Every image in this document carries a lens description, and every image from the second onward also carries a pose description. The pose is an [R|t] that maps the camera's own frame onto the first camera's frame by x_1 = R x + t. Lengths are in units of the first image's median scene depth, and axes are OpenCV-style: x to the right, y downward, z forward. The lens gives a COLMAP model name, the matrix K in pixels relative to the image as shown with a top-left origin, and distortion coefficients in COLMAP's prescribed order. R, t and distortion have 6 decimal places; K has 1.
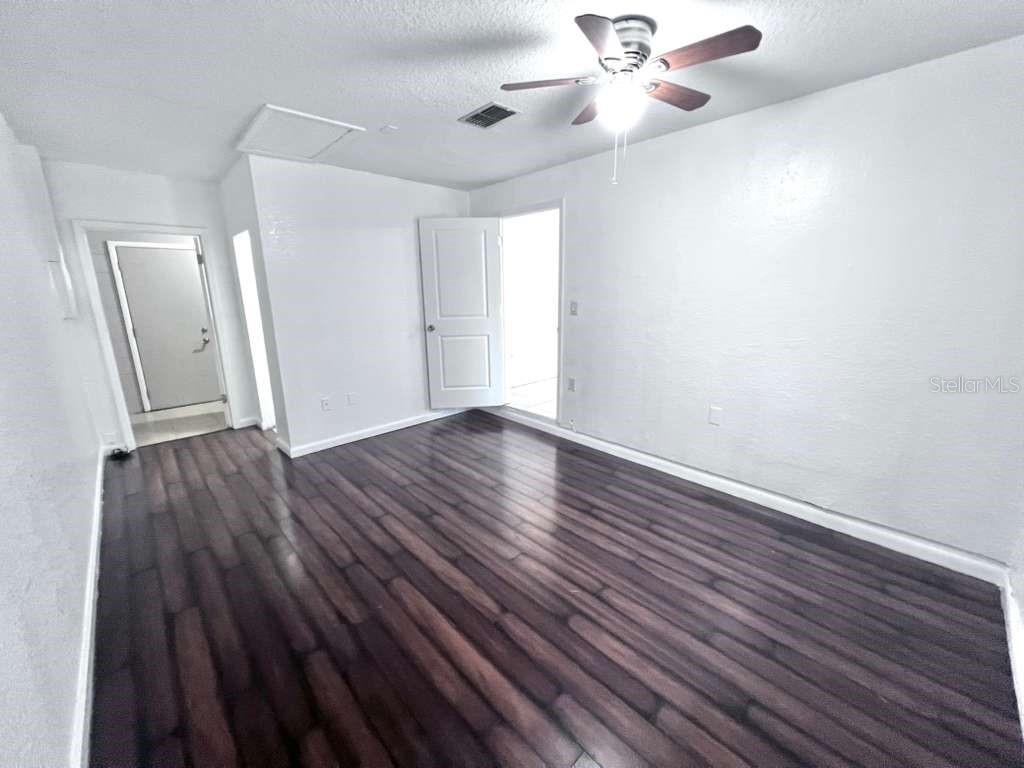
lens RADIAL K [[410.1, 0, 514.1], [0, 410.1, 383.0], [0, 0, 1]] dist [-0.001018, -0.000169]
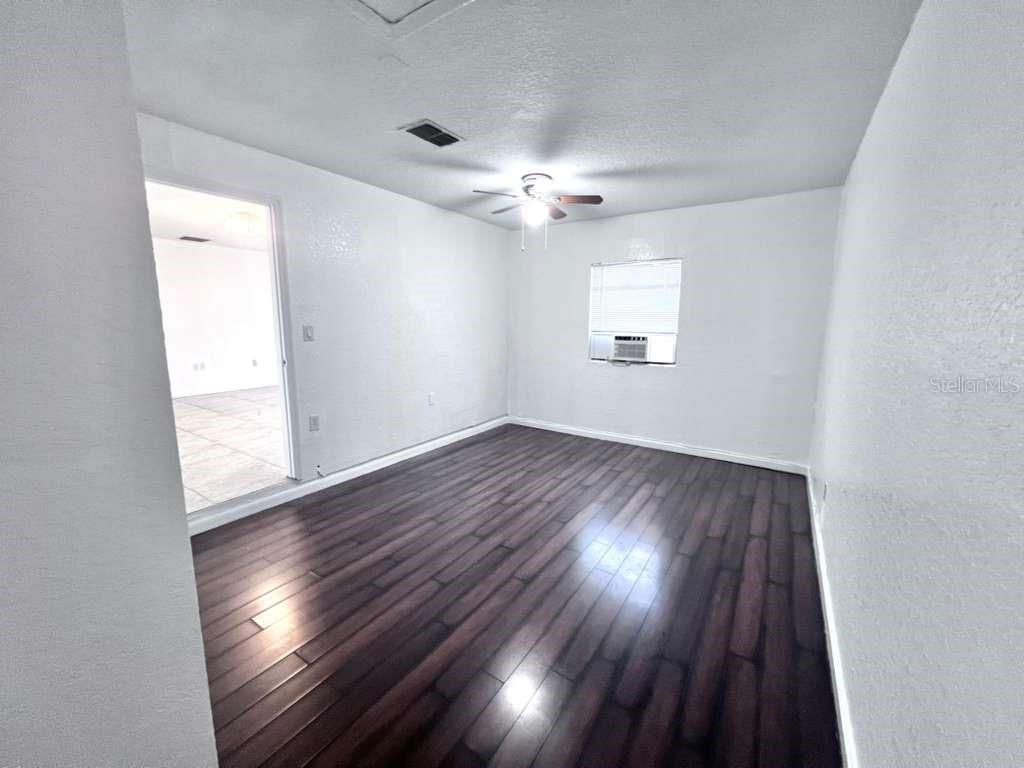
lens RADIAL K [[410.1, 0, 507.4], [0, 410.1, 385.0], [0, 0, 1]] dist [-0.001018, -0.000169]
pose [[-0.217926, -0.153541, 0.963812, -1.078217], [0.213642, 0.956091, 0.200617, -0.225548], [-0.952295, 0.249630, -0.175554, 1.093957]]
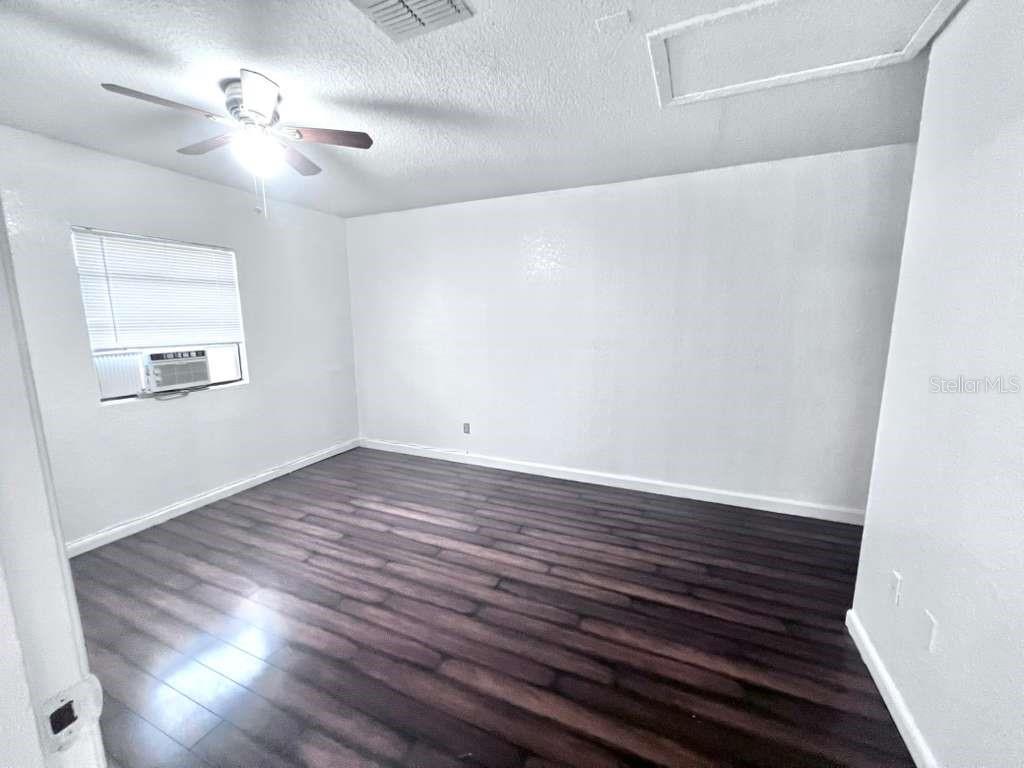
lens RADIAL K [[410.1, 0, 513.8], [0, 410.1, 381.0], [0, 0, 1]] dist [-0.001018, -0.000169]
pose [[-0.923008, 0.070771, -0.378217, 0.057788], [-0.075540, 0.930484, 0.358459, -0.374064], [0.377294, 0.359430, -0.853498, 1.616484]]
